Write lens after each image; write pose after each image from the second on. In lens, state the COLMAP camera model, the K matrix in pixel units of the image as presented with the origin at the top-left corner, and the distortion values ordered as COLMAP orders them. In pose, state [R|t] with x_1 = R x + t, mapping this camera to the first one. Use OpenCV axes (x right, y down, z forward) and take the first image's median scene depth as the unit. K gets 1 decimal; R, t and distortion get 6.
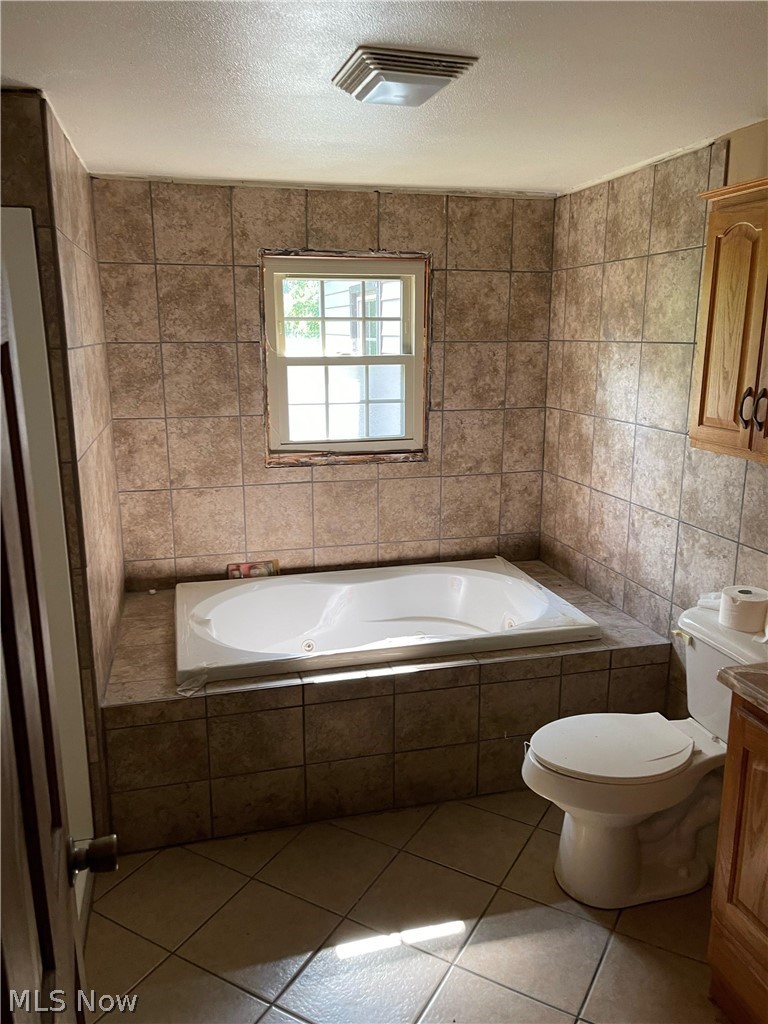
lens RADIAL K [[785.2, 0, 380.3], [0, 785.2, 511.6], [0, 0, 1]] dist [0.039381, -0.055641]
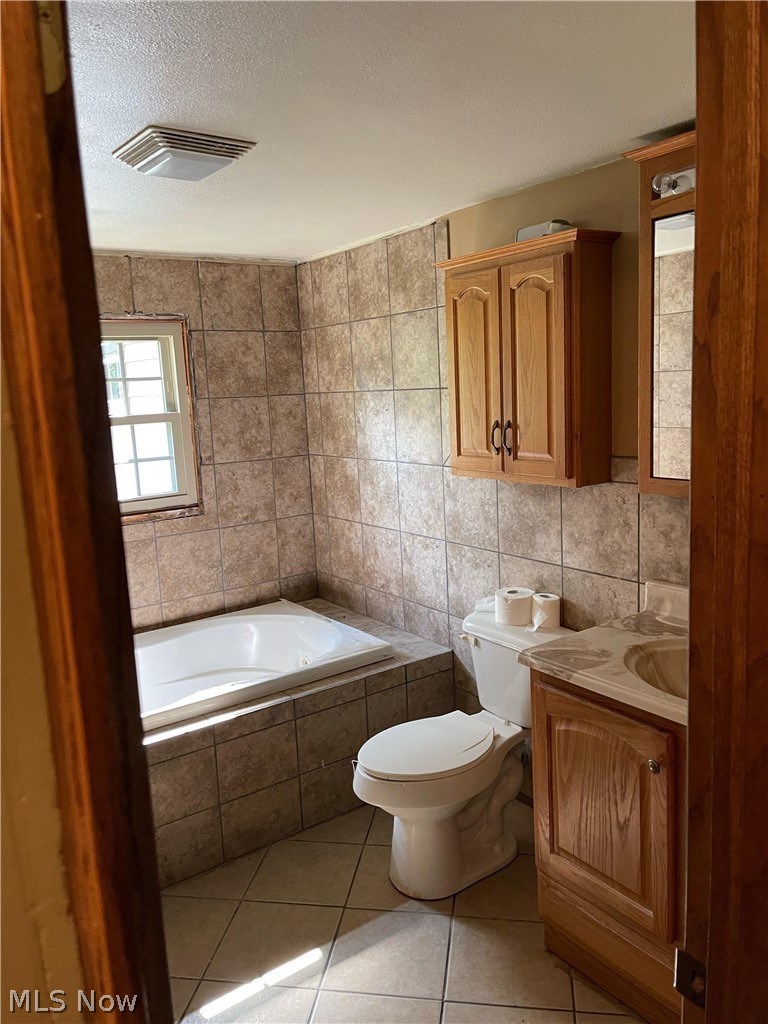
lens RADIAL K [[785.2, 0, 387.3], [0, 785.2, 503.7], [0, 0, 1]] dist [0.039381, -0.055641]
pose [[0.930364, -0.095441, 0.353997, -0.099248], [0.124637, 0.990353, -0.060557, 0.016036], [-0.344802, 0.100461, 0.933284, -0.039079]]
